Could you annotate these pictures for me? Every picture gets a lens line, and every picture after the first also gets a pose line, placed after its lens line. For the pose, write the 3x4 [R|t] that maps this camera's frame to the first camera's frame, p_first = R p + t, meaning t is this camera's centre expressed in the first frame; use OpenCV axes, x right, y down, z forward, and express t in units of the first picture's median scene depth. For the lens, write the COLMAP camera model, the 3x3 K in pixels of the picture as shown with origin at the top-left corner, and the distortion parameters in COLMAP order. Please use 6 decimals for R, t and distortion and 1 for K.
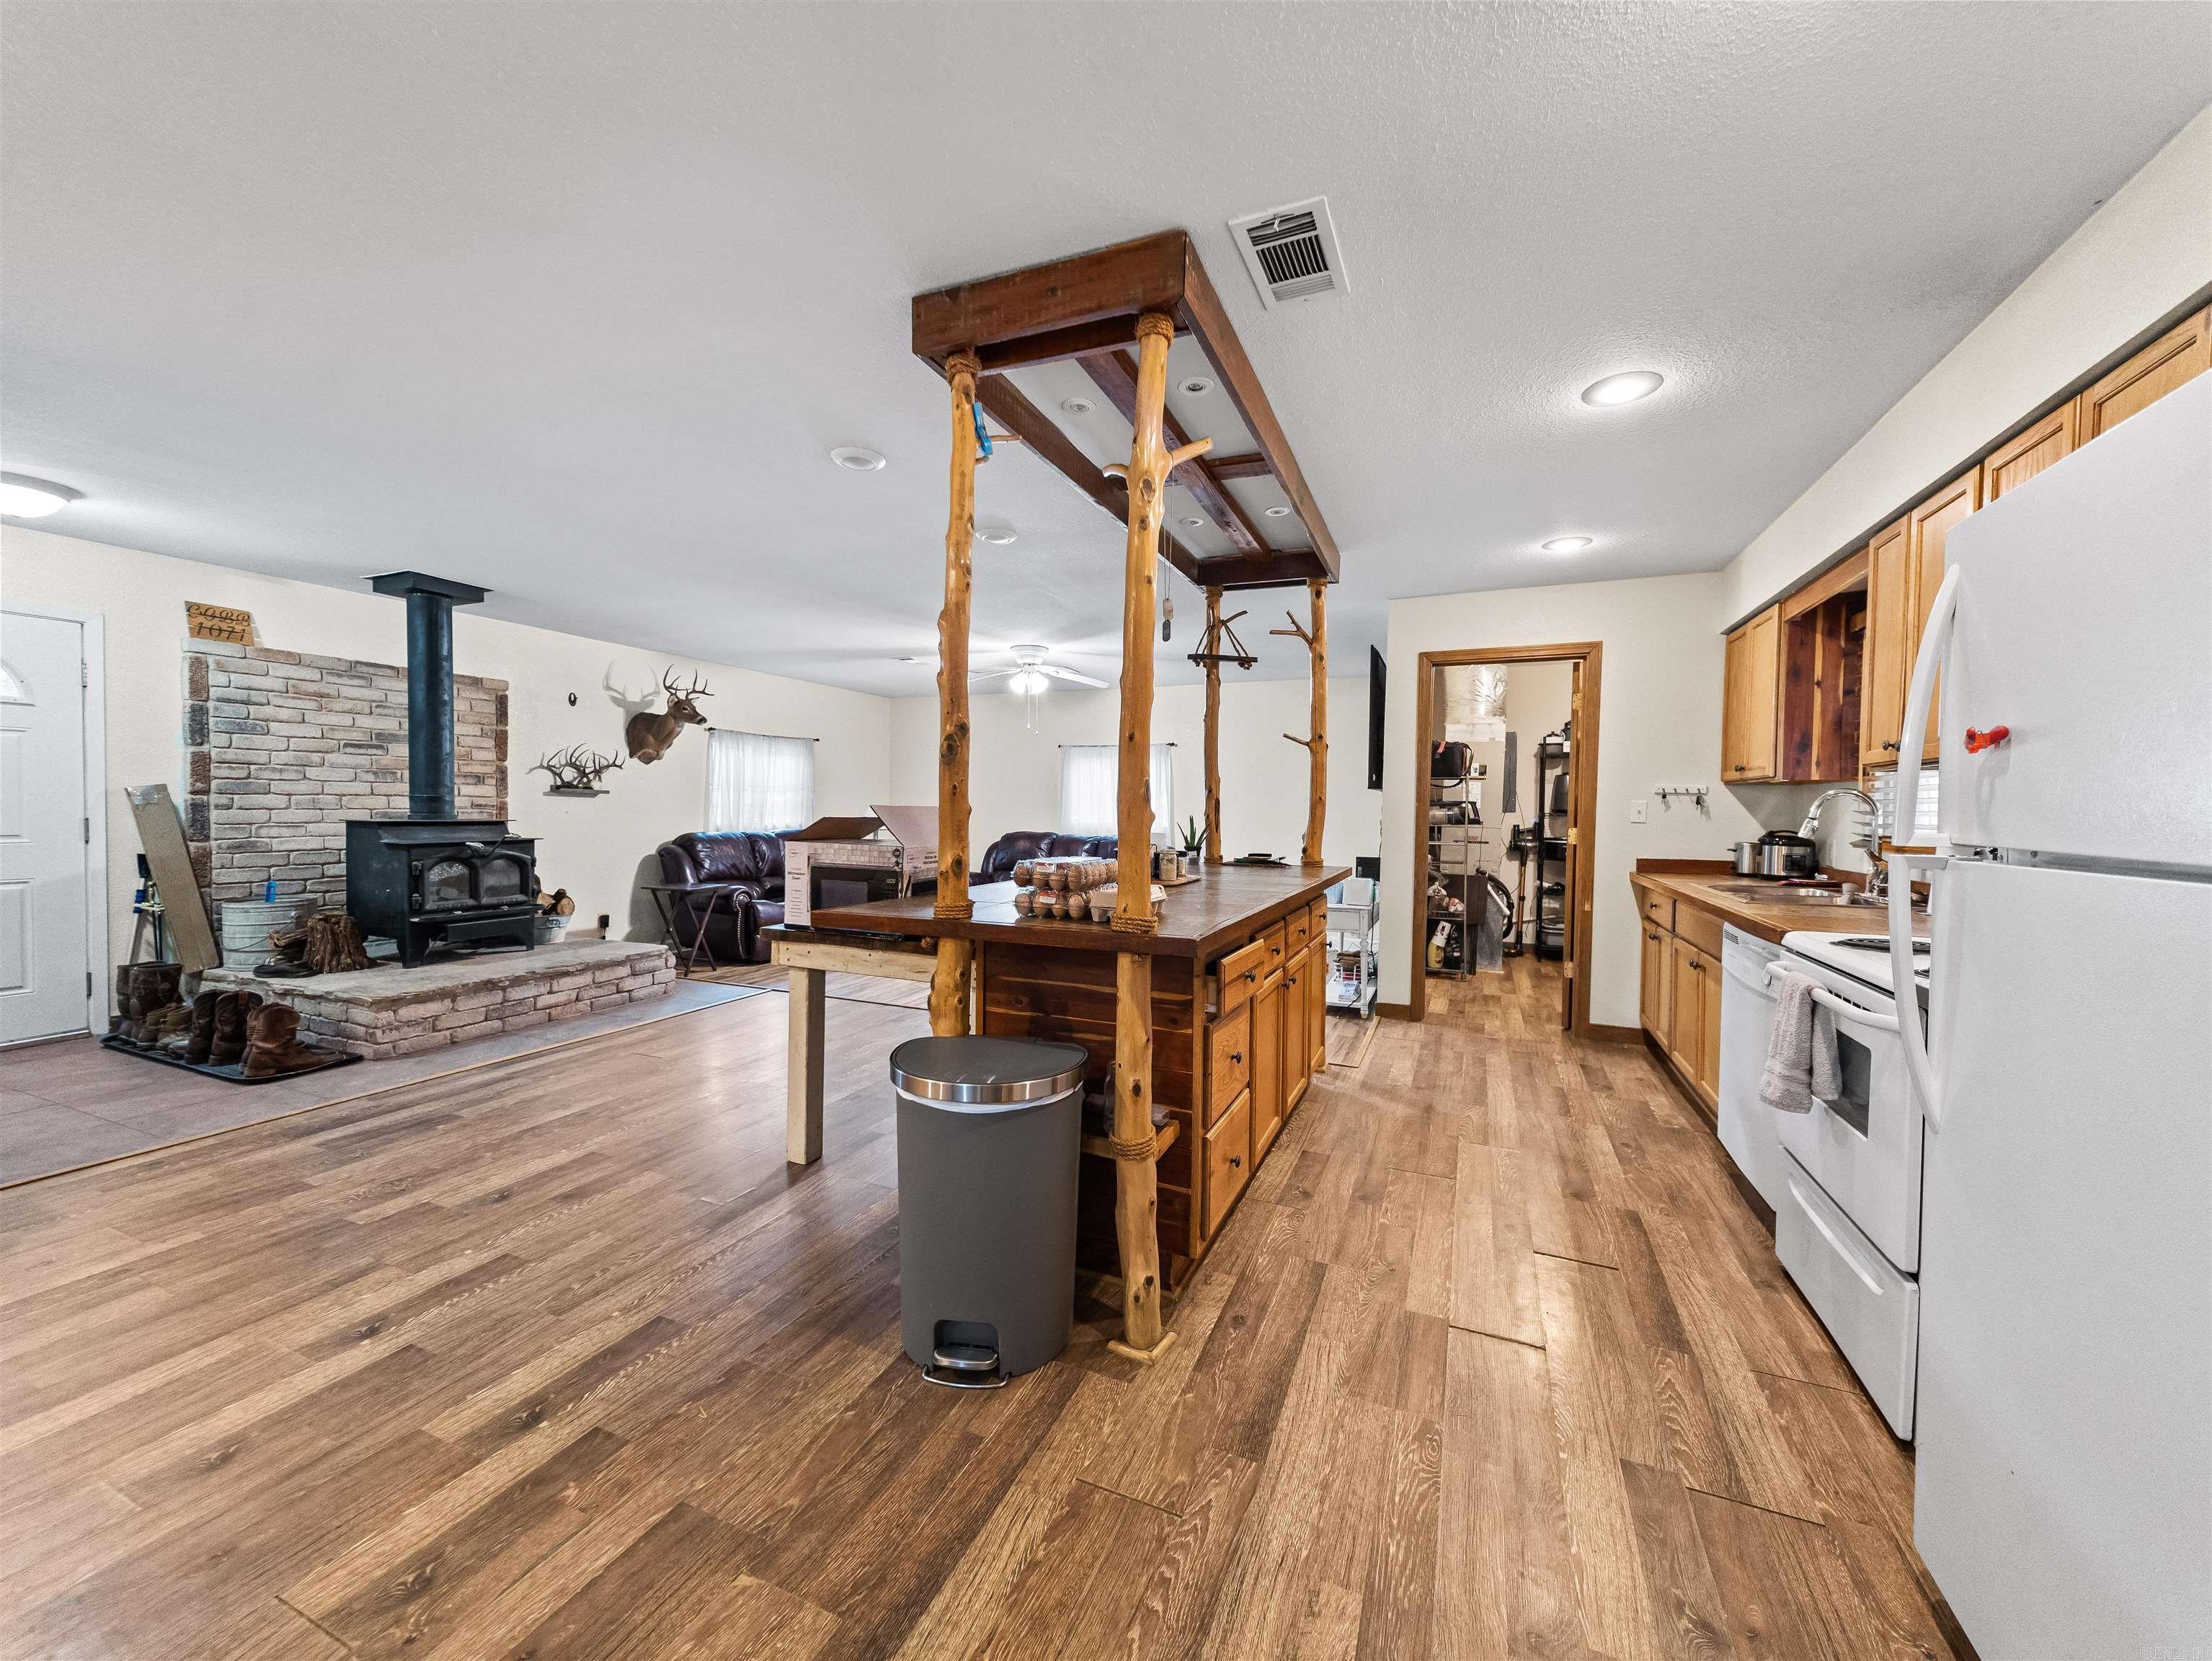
lens RADIAL K [[847.3, 0, 1109.4], [0, 847.3, 827.1], [0, 0, 1]] dist [0.037734, -0.014980]
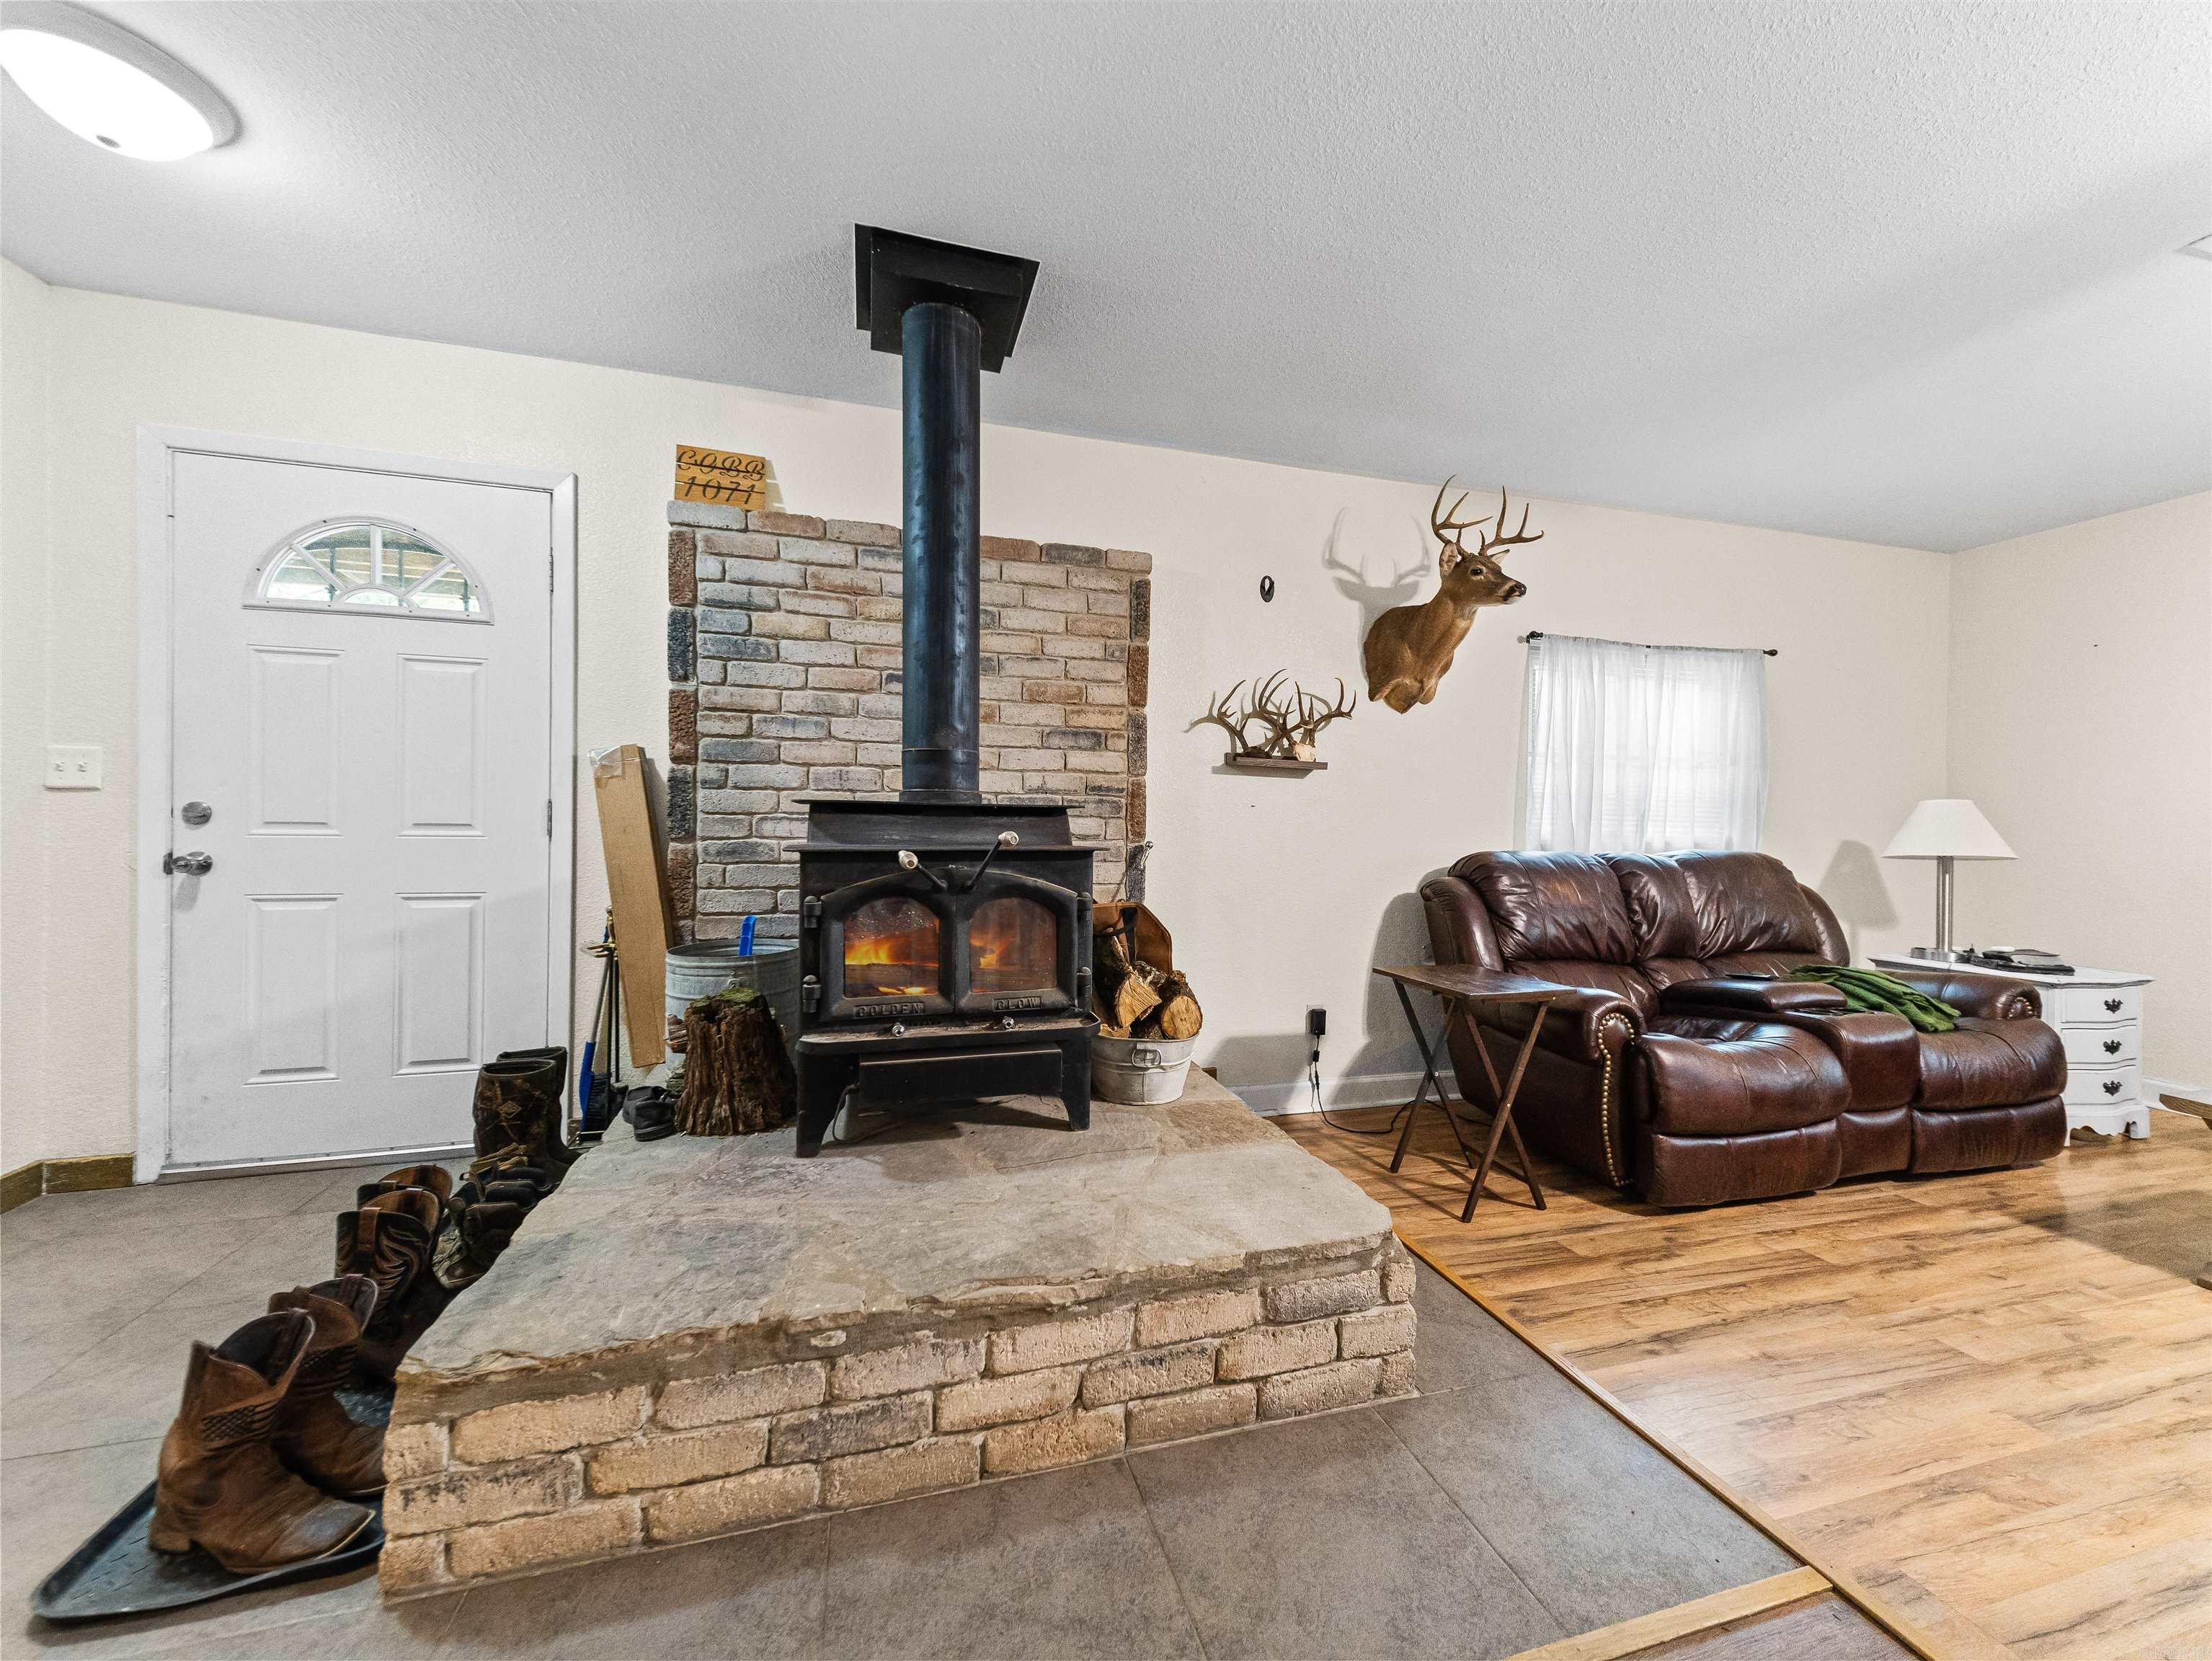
lens RADIAL K [[847.3, 0, 1109.4], [0, 847.3, 827.1], [0, 0, 1]] dist [0.037734, -0.014980]
pose [[0.631664, -0.005207, -0.775225, -0.400854], [-0.022613, 0.999428, -0.025138, 0.014664], [0.774912, 0.033409, 0.631185, 0.845084]]
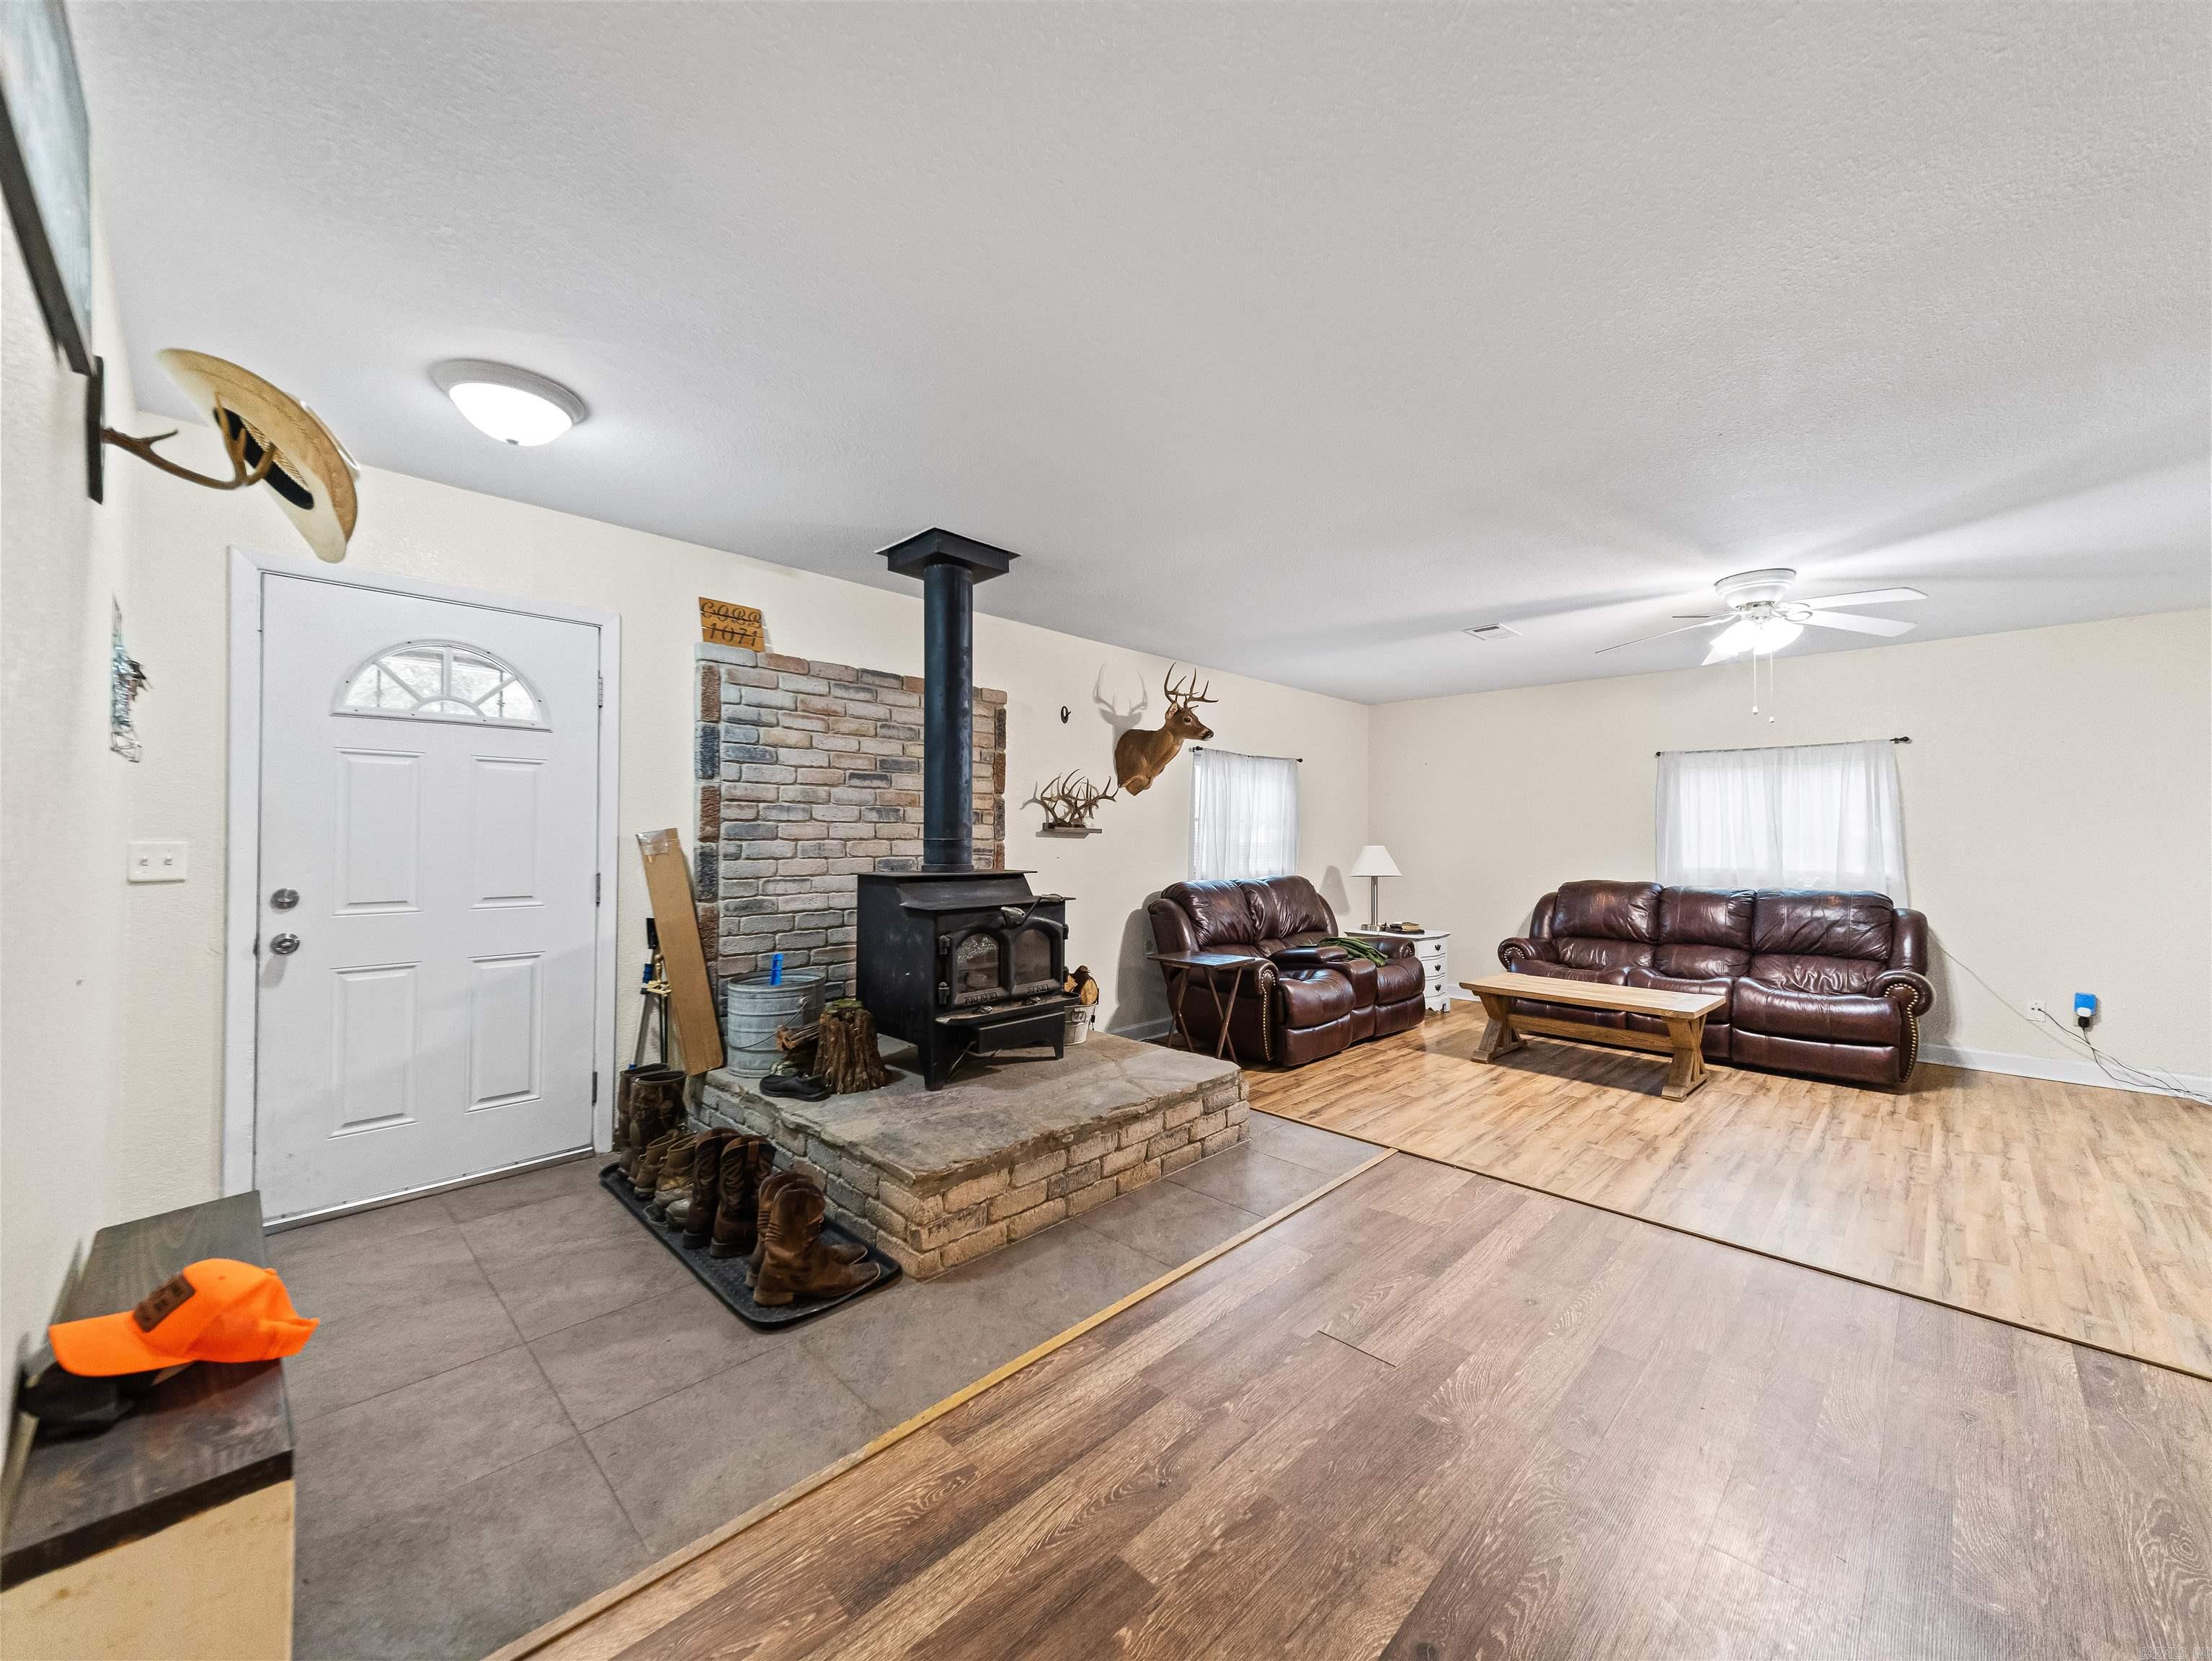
lens RADIAL K [[847.3, 0, 1109.4], [0, 847.3, 827.1], [0, 0, 1]] dist [0.037734, -0.014980]
pose [[0.932893, -0.014790, -0.359849, -0.428758], [0.000181, 0.999176, -0.040597, -0.018709], [0.360153, 0.037807, 0.932127, 0.405789]]
